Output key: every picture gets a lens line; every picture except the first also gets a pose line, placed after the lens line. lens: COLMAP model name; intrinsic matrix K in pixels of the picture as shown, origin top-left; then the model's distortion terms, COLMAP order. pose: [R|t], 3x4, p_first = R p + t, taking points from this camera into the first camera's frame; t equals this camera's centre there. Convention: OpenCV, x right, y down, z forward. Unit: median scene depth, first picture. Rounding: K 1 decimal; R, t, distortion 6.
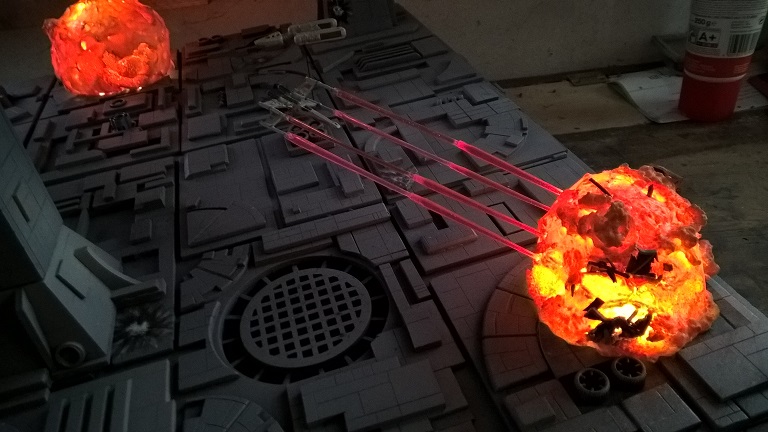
lens RADIAL K [[561.9, 0, 384.0], [0, 561.9, 216.0], [0, 0, 1]] dist [0.002113, -0.005337]
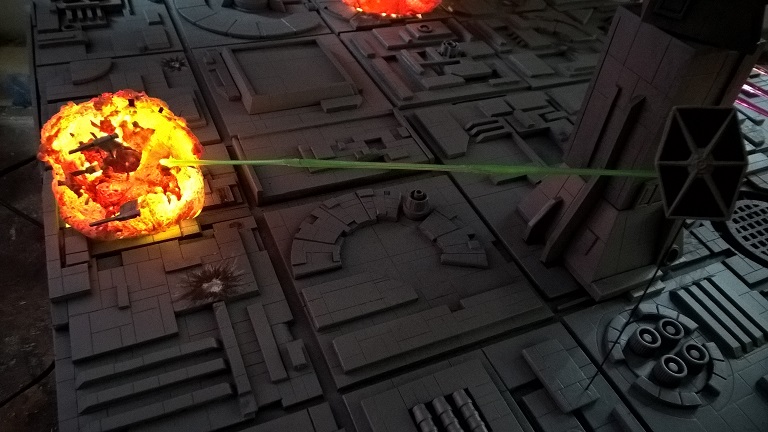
lens RADIAL K [[561.9, 0, 384.0], [0, 561.9, 216.0], [0, 0, 1]] dist [0.002113, -0.005337]
pose [[0.965344, 0.062288, 0.253437, -1.245844], [-0.089898, 0.991033, 0.098855, 0.076486], [-0.245007, -0.118212, 0.962288, -0.044964]]
